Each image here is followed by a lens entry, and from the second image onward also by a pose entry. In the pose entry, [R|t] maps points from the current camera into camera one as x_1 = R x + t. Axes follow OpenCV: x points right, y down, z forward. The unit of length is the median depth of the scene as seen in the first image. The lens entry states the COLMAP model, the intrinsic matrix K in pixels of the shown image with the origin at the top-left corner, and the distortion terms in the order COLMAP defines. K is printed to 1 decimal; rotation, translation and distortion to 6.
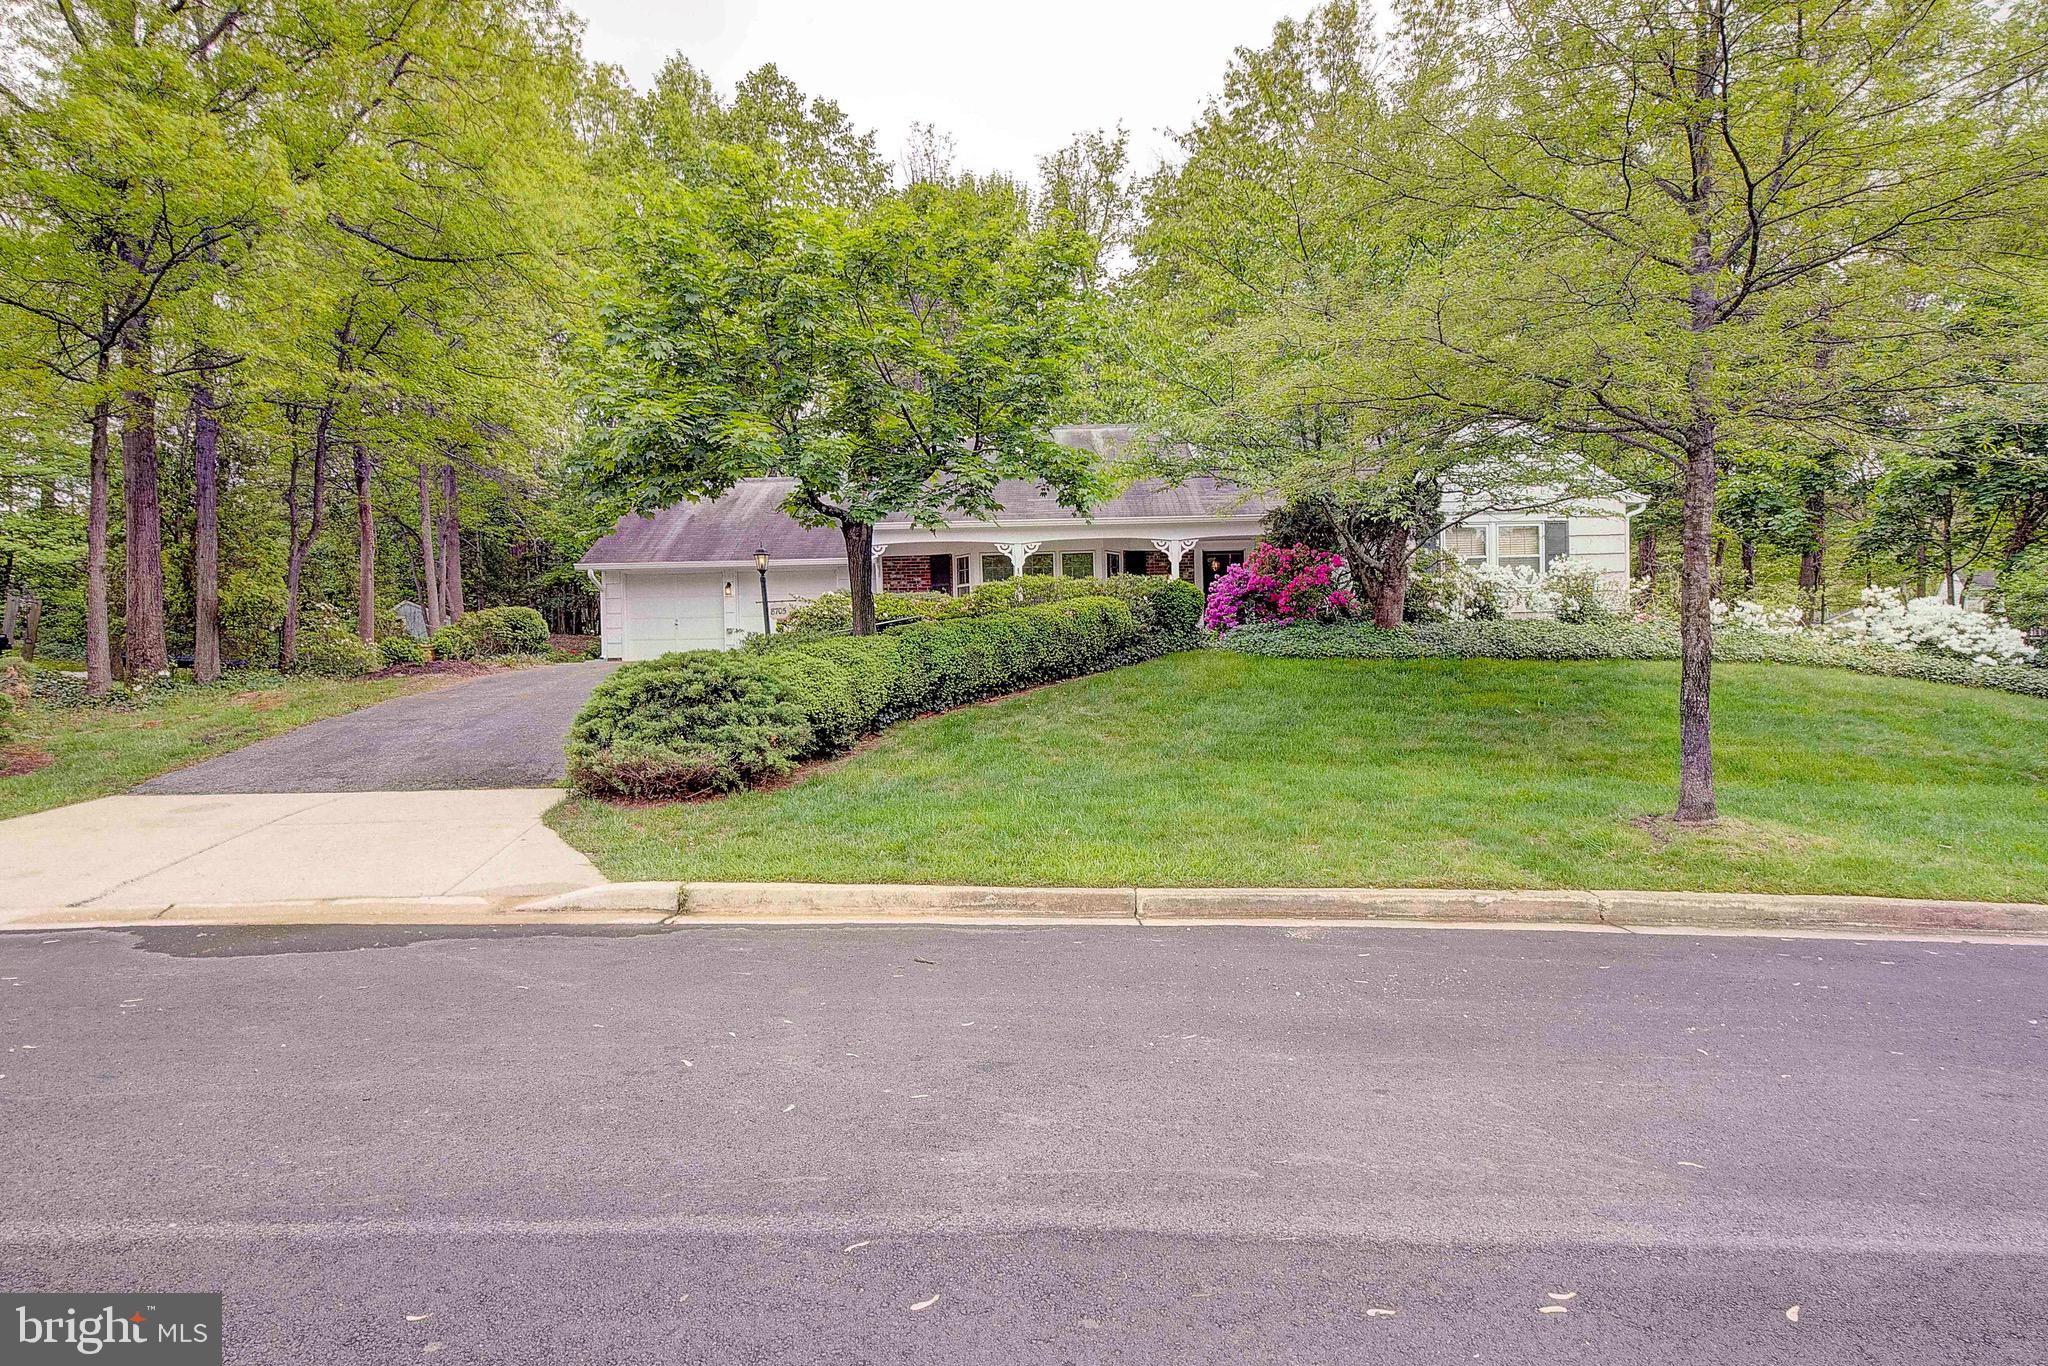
lens RADIAL K [[1034.9, 0, 1024.0], [0, 1034.9, 683.0], [0, 0, 1]] dist [0.001270, 0.000246]
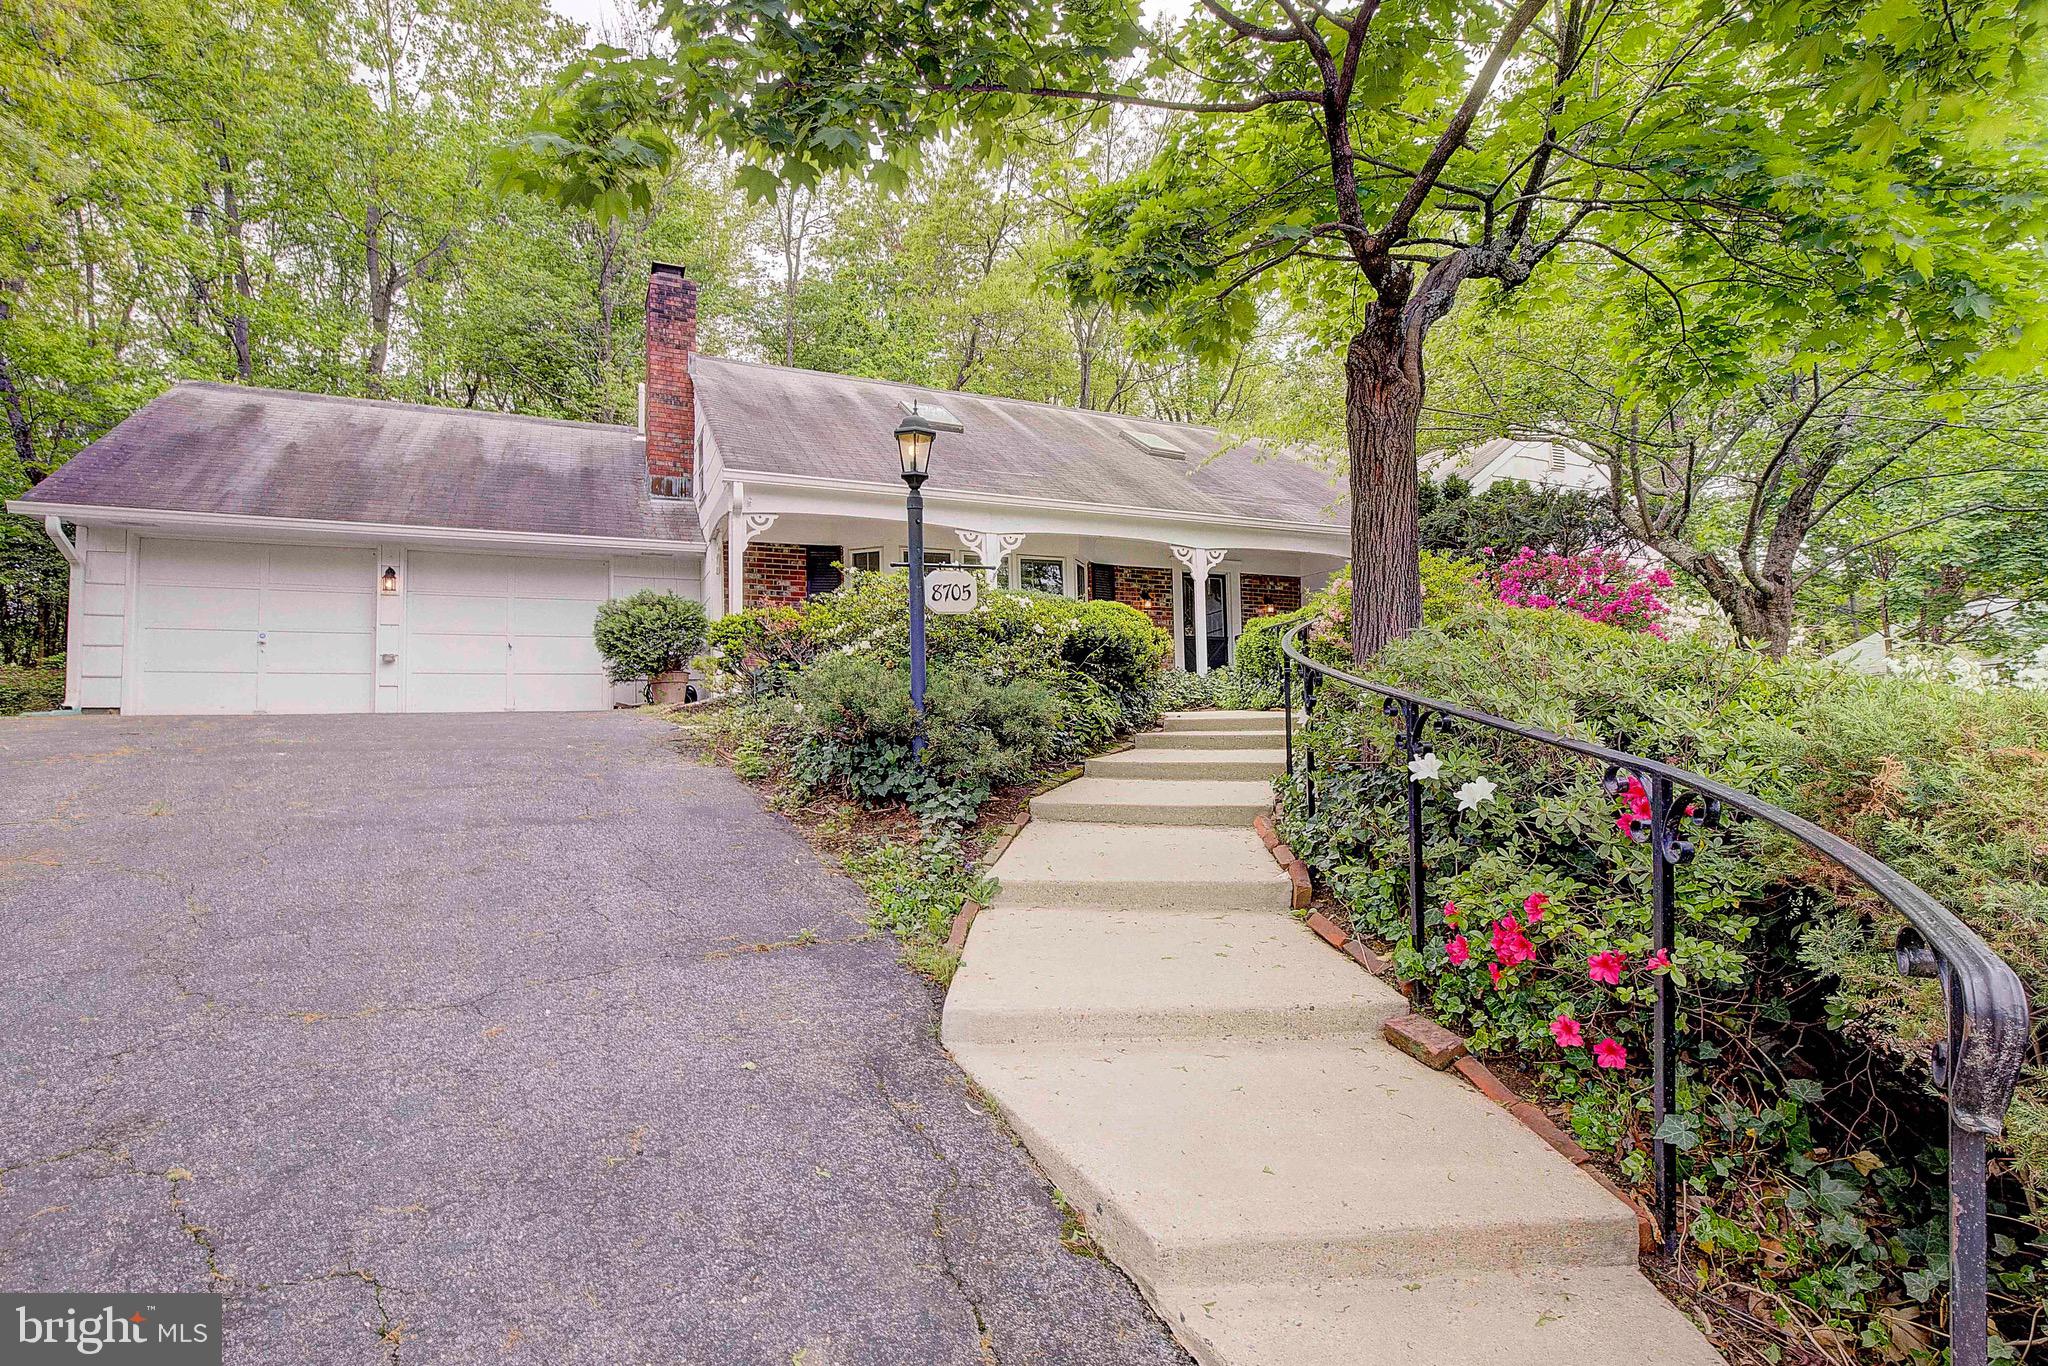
lens RADIAL K [[998.7, 0, 1024.0], [0, 998.7, 683.0], [0, 0, 1]] dist [0.001678, -0.000072]
pose [[0.886149, 0.023448, 0.462807, -0.243647], [0.001394, 0.998580, -0.053263, -0.010667], [-0.463399, 0.047844, 0.884857, 0.413897]]
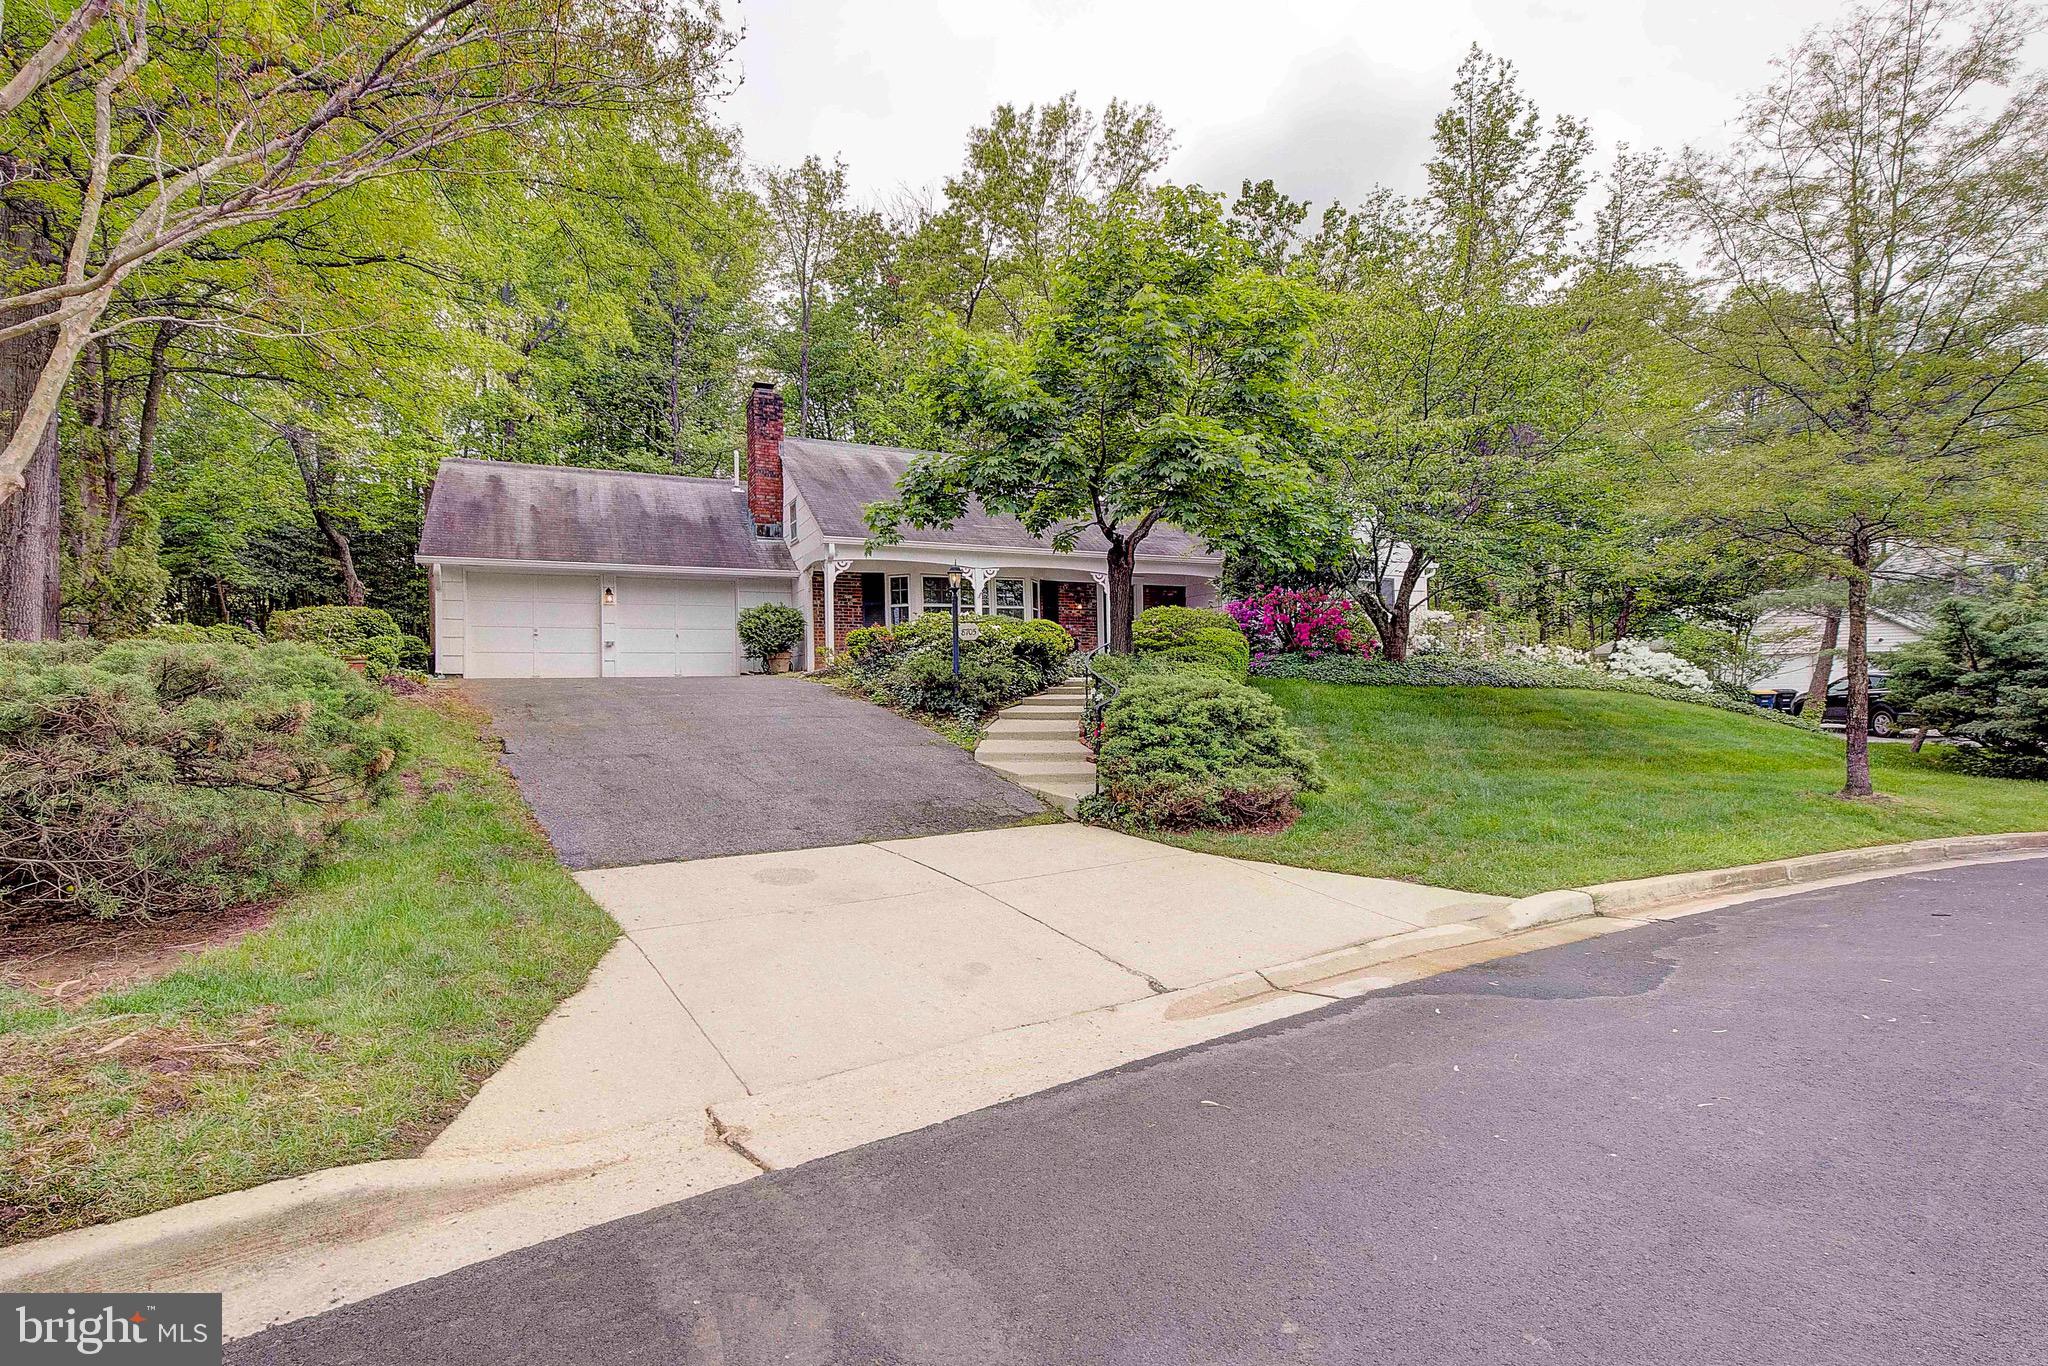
lens RADIAL K [[998.7, 0, 1024.0], [0, 998.7, 683.0], [0, 0, 1]] dist [0.001678, -0.000072]
pose [[0.875037, 0.008721, 0.483977, -0.403347], [0.000241, 0.999830, -0.018451, -0.002300], [-0.484055, 0.016262, 0.874886, 0.103256]]
